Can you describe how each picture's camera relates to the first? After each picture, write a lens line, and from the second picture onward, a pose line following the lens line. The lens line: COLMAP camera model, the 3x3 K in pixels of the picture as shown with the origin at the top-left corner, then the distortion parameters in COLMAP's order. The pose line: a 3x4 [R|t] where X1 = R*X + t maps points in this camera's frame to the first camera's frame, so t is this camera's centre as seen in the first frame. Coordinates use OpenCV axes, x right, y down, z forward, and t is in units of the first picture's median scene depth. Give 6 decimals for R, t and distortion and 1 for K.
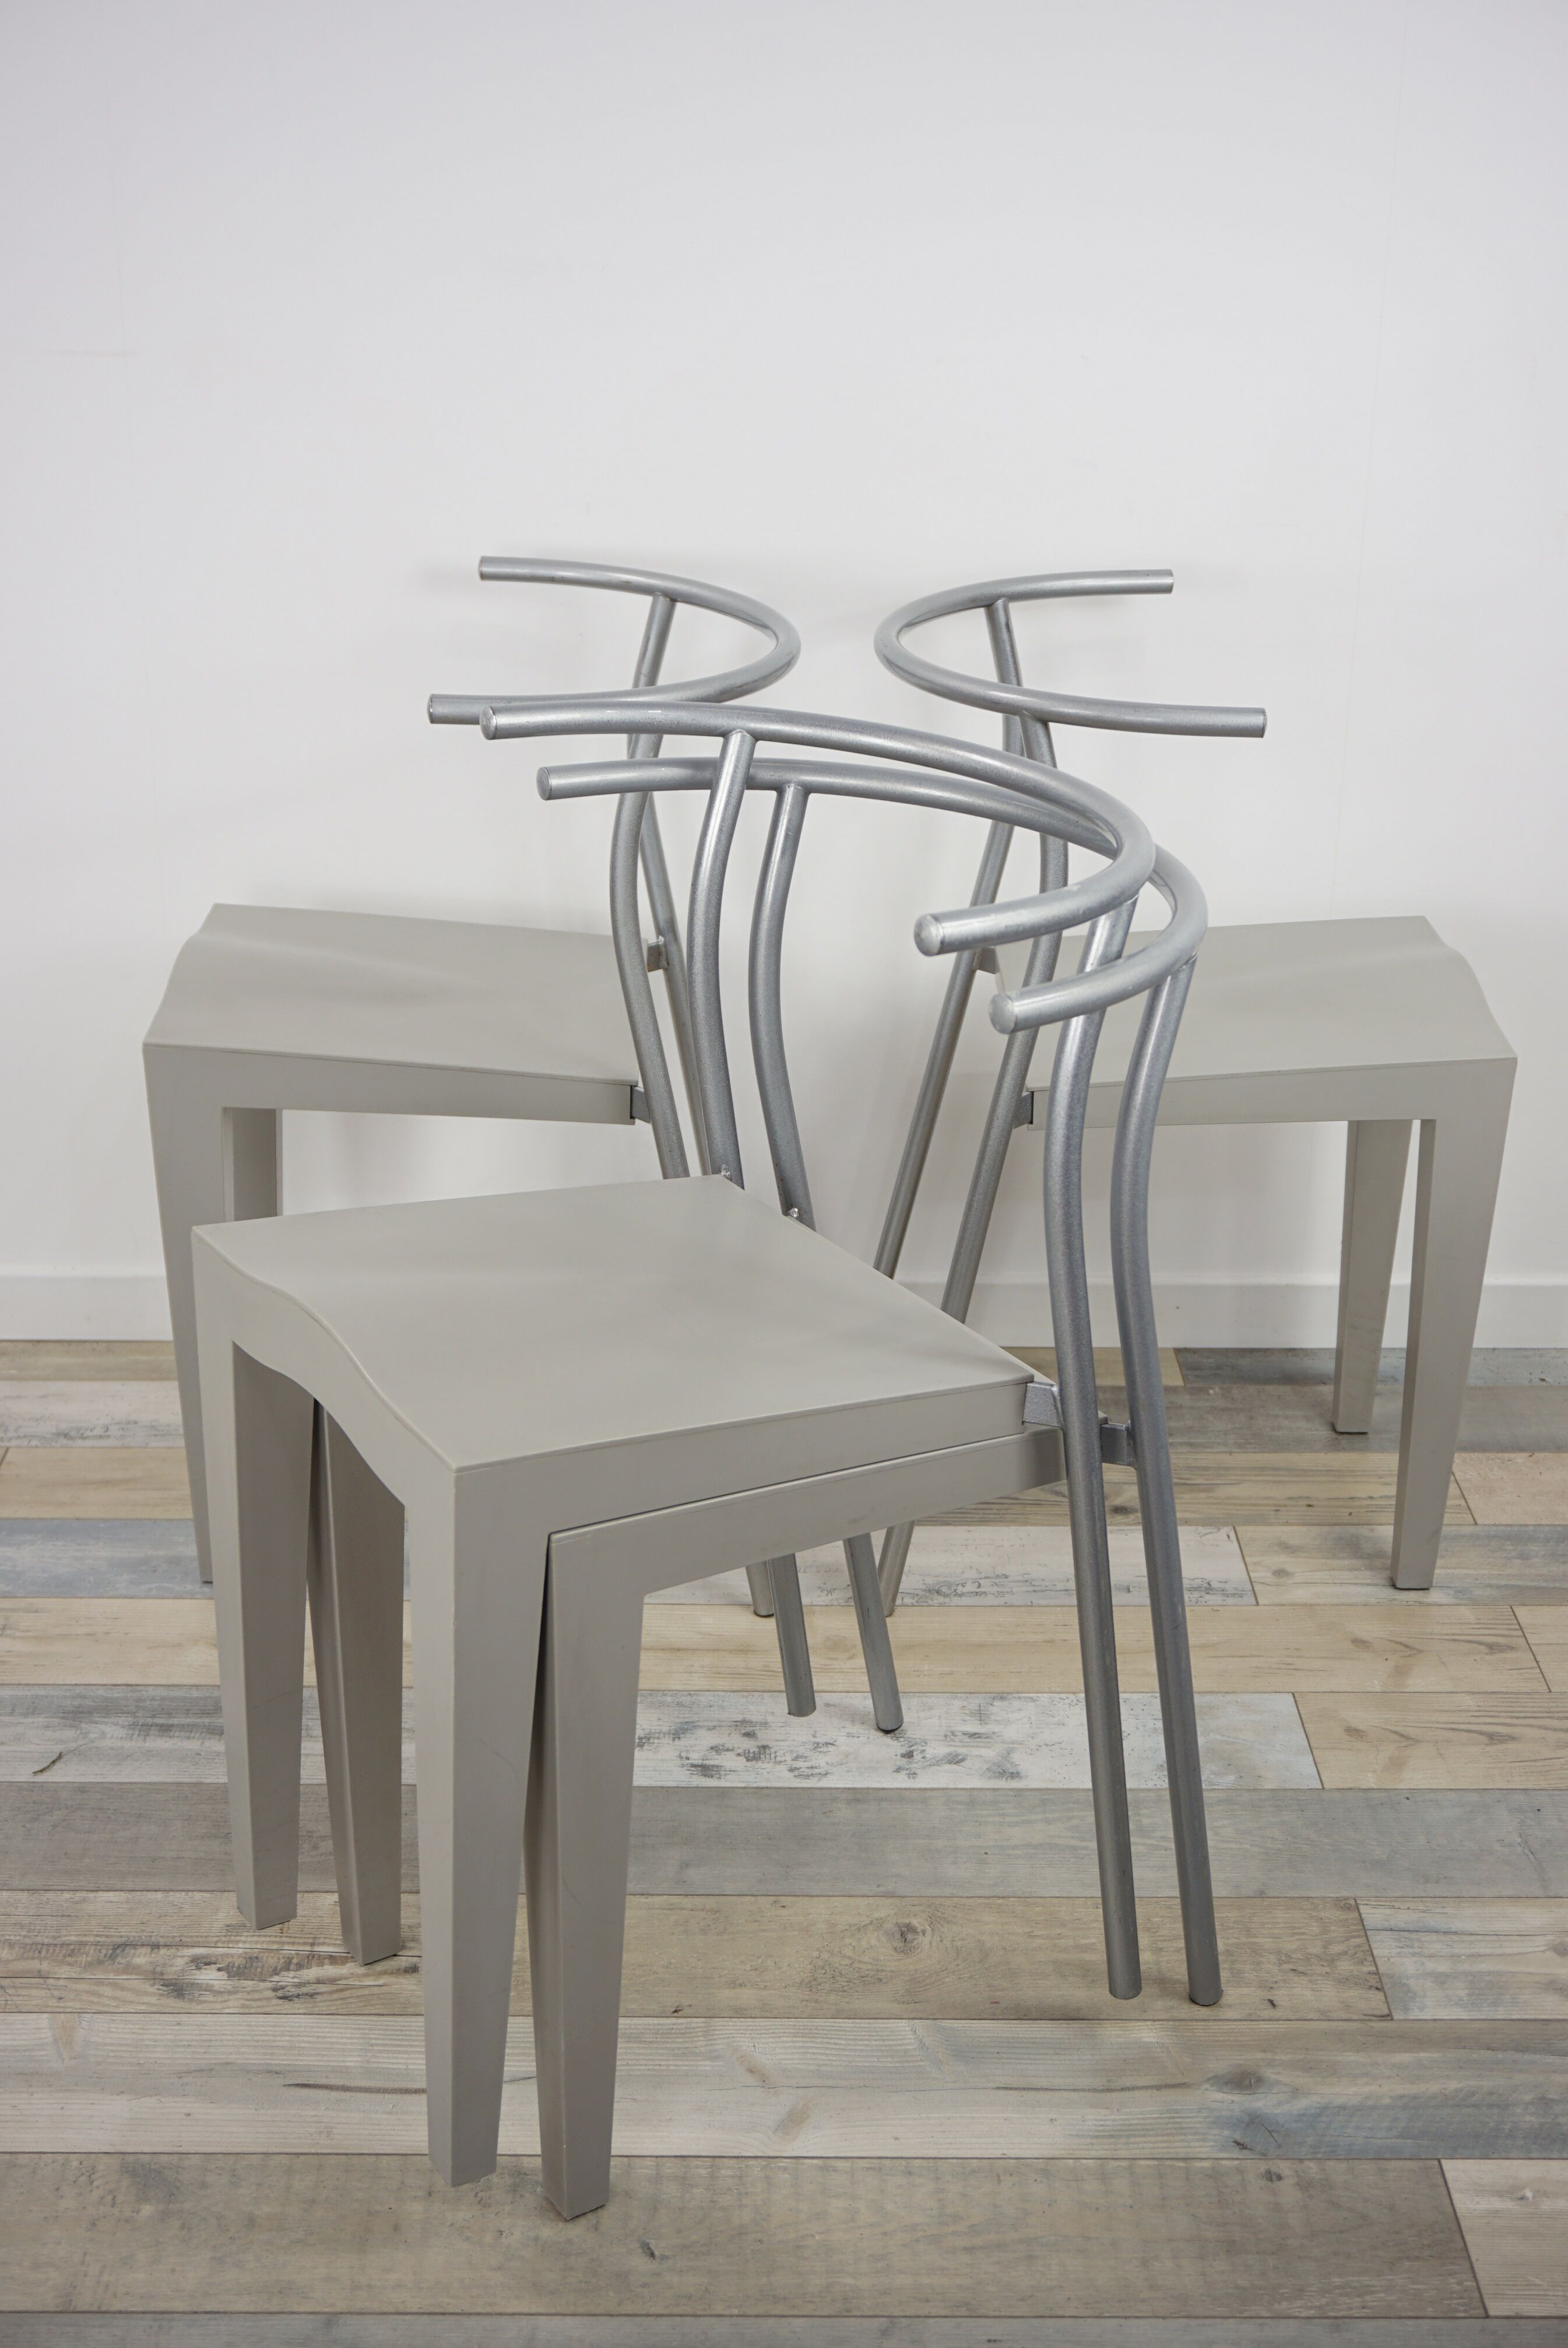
lens RADIAL K [[3027.1, 0, 784.0], [0, 3027.1, 1174.0], [0, 0, 1]] dist [0.017765, -0.089024]
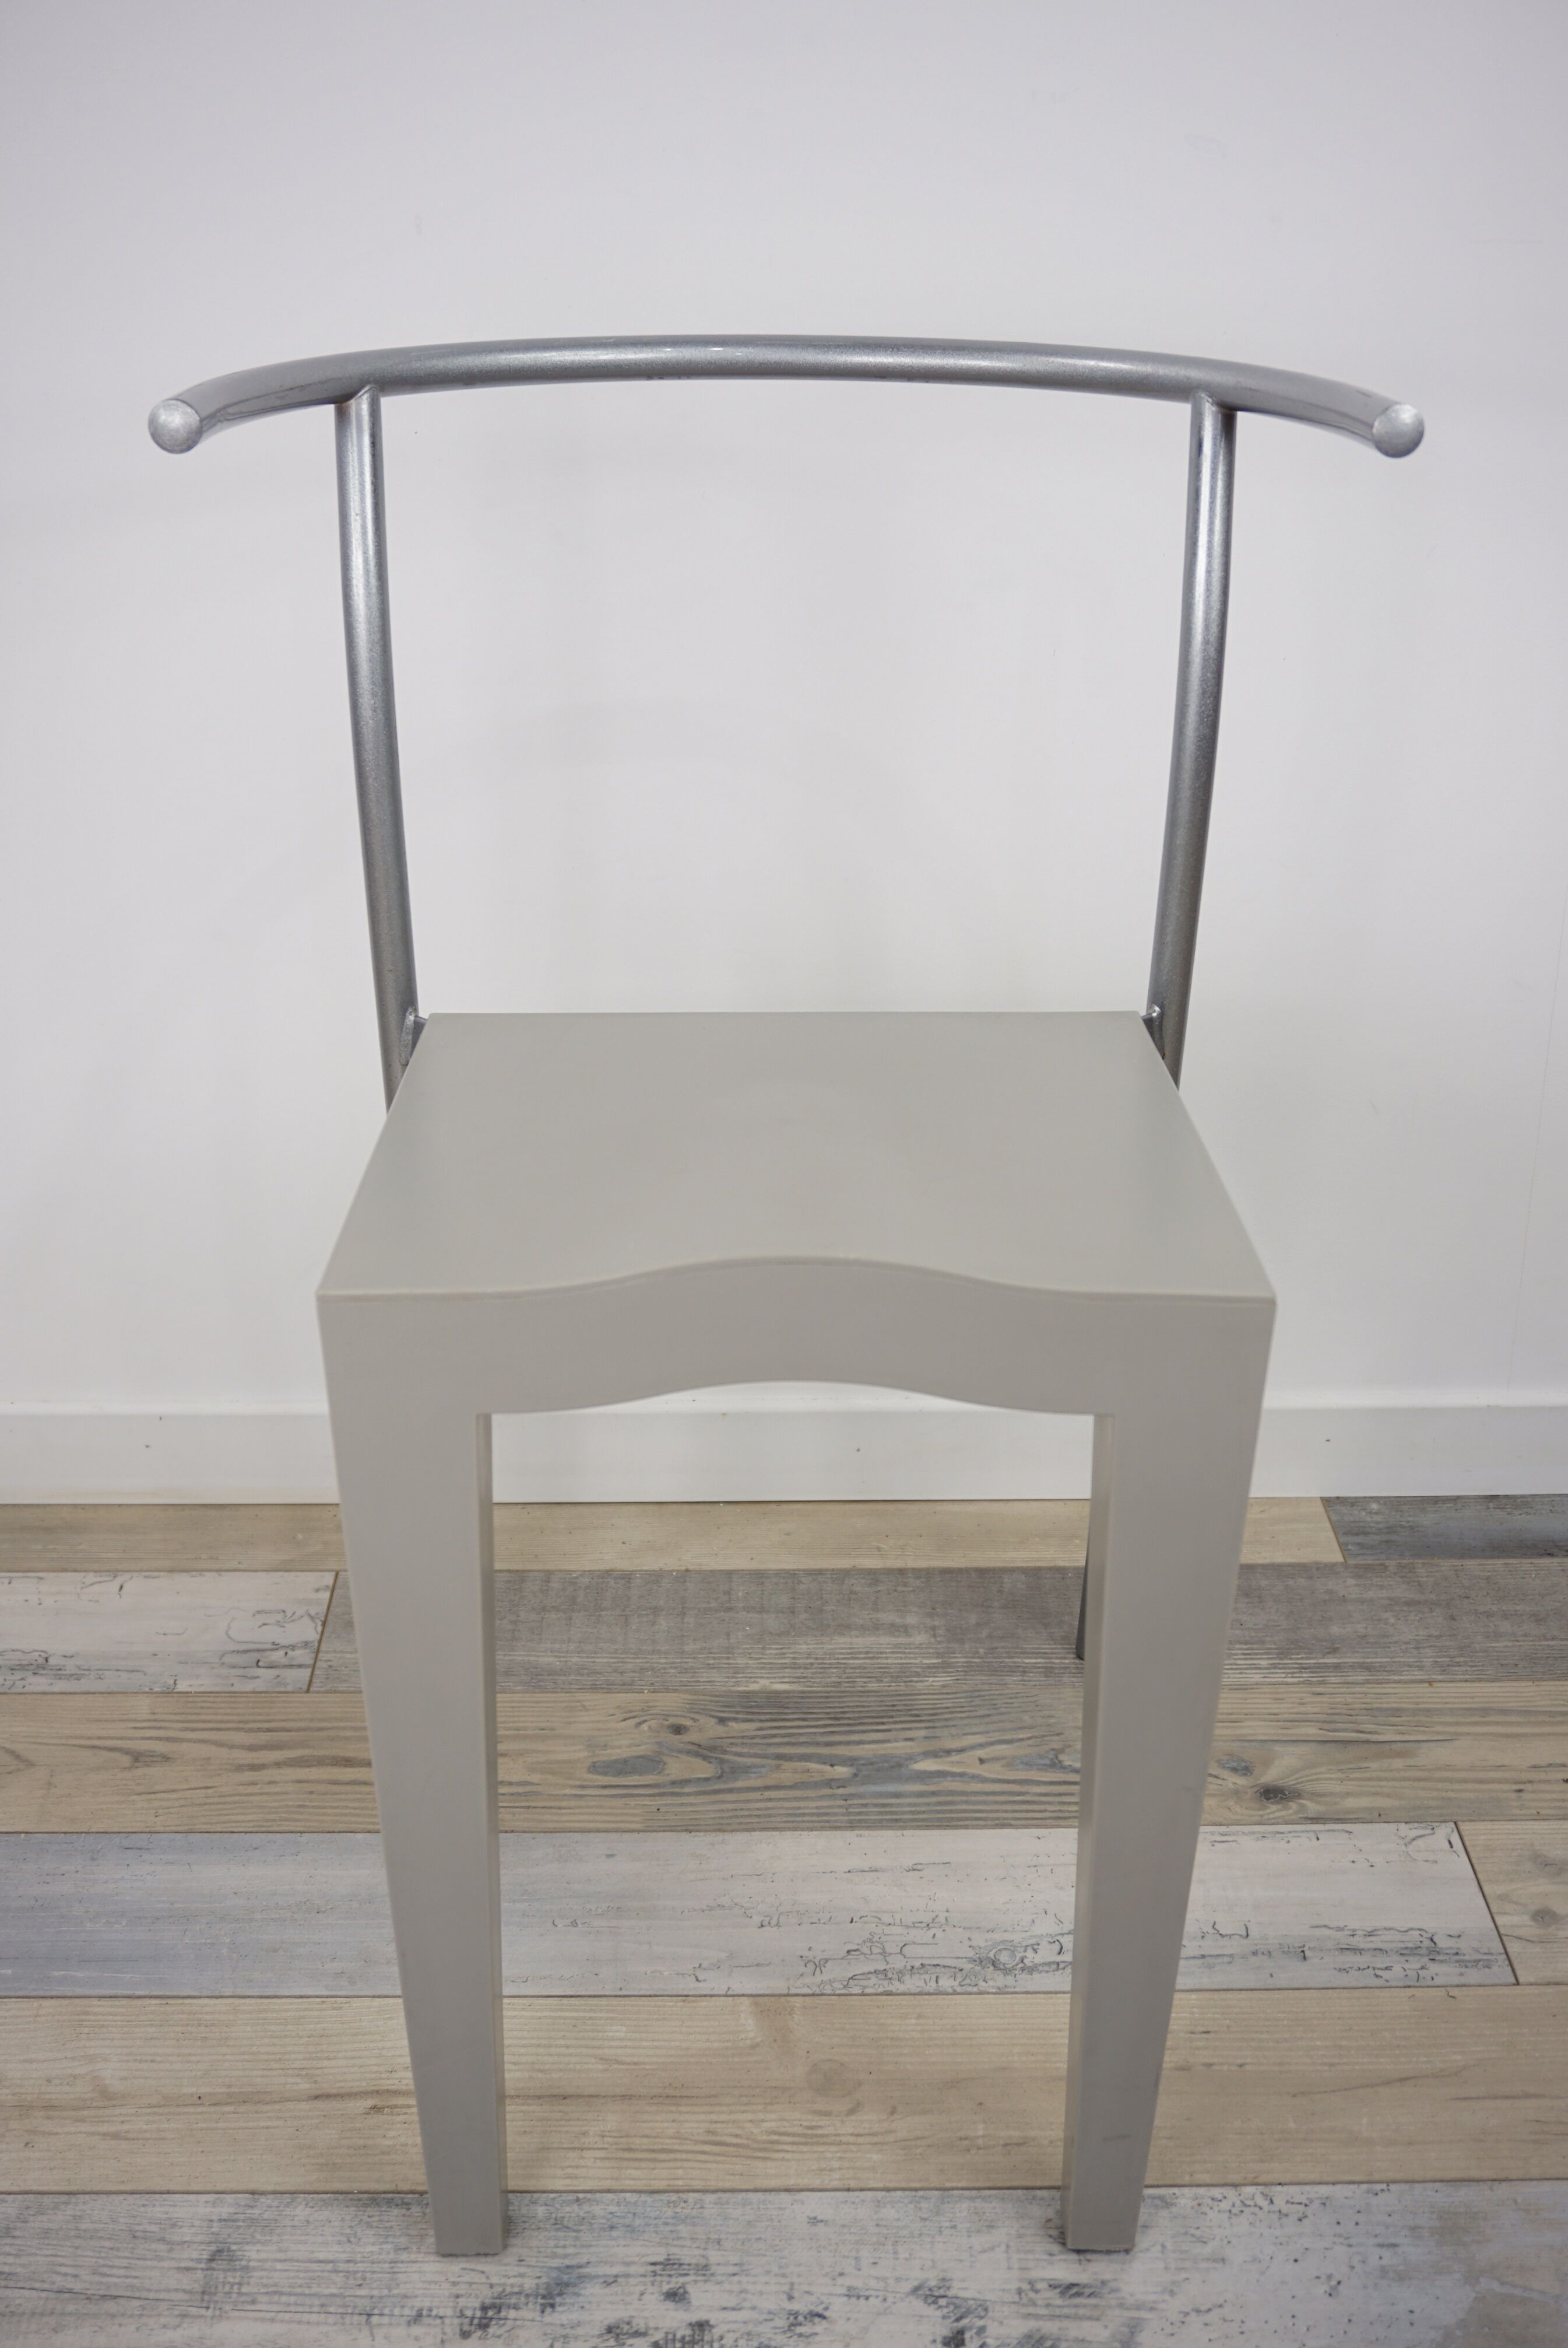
lens RADIAL K [[2713.2, 0, 800.2], [0, 2713.2, 1172.4], [0, 0, 1]] dist [0.009677, -0.053478]
pose [[0.999942, -0.010722, 0.001251, 0.013486], [0.010703, 0.999838, 0.014457, -0.033298], [-0.001406, -0.014443, 0.999895, 0.489089]]
